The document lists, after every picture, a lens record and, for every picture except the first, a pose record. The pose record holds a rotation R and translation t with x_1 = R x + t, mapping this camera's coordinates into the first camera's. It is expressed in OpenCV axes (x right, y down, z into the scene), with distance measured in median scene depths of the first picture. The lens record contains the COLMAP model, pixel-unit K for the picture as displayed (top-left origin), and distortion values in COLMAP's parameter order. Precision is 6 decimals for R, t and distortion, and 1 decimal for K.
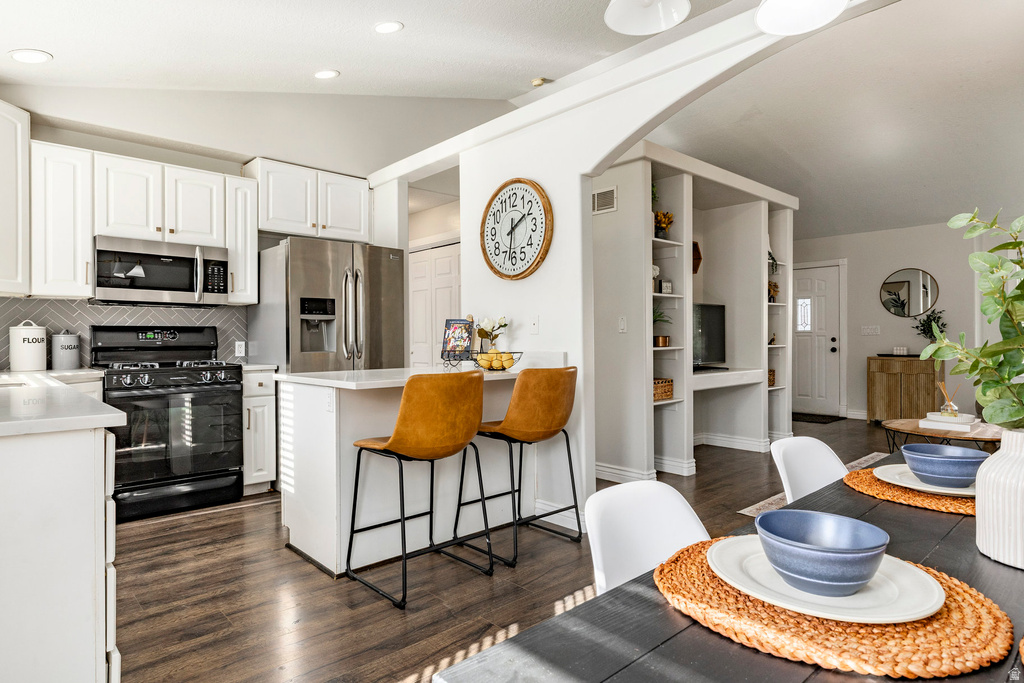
lens RADIAL K [[588.1, 0, 509.9], [0, 588.1, 335.1], [0, 0, 1]] dist [0.004245, -0.001817]
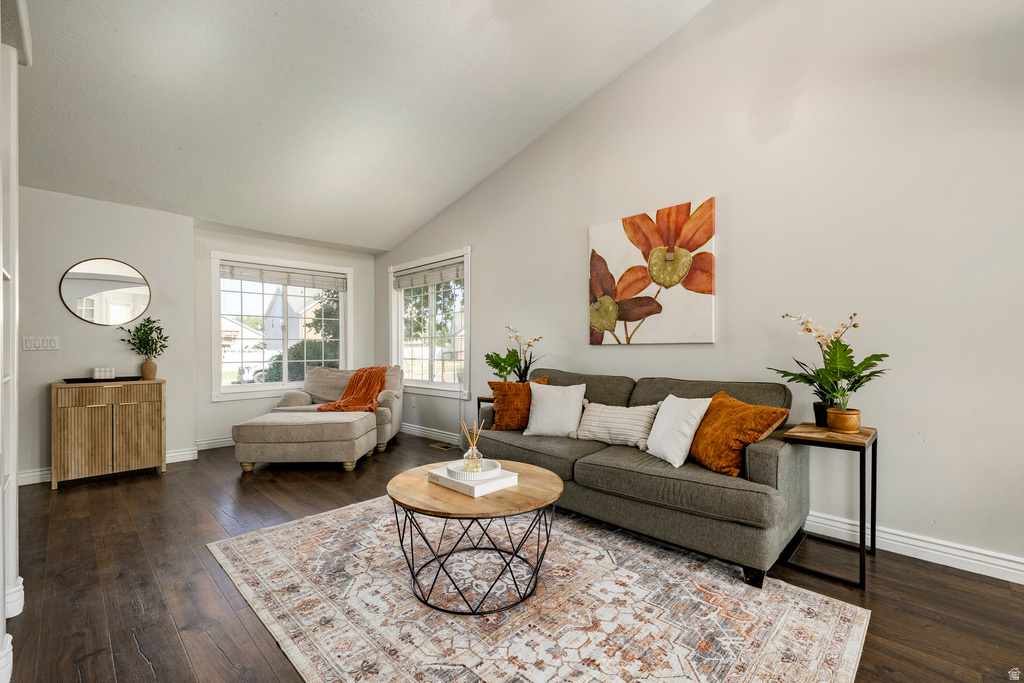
lens RADIAL K [[437.4, 0, 511.2], [0, 437.4, 346.6], [0, 0, 1]] dist [-0.001847, 0.000001]
pose [[-0.050288, 0.009494, 0.998690, 0.116438], [-0.003764, 0.999946, -0.009696, -0.001120], [-0.998728, -0.004247, -0.050249, 0.540814]]
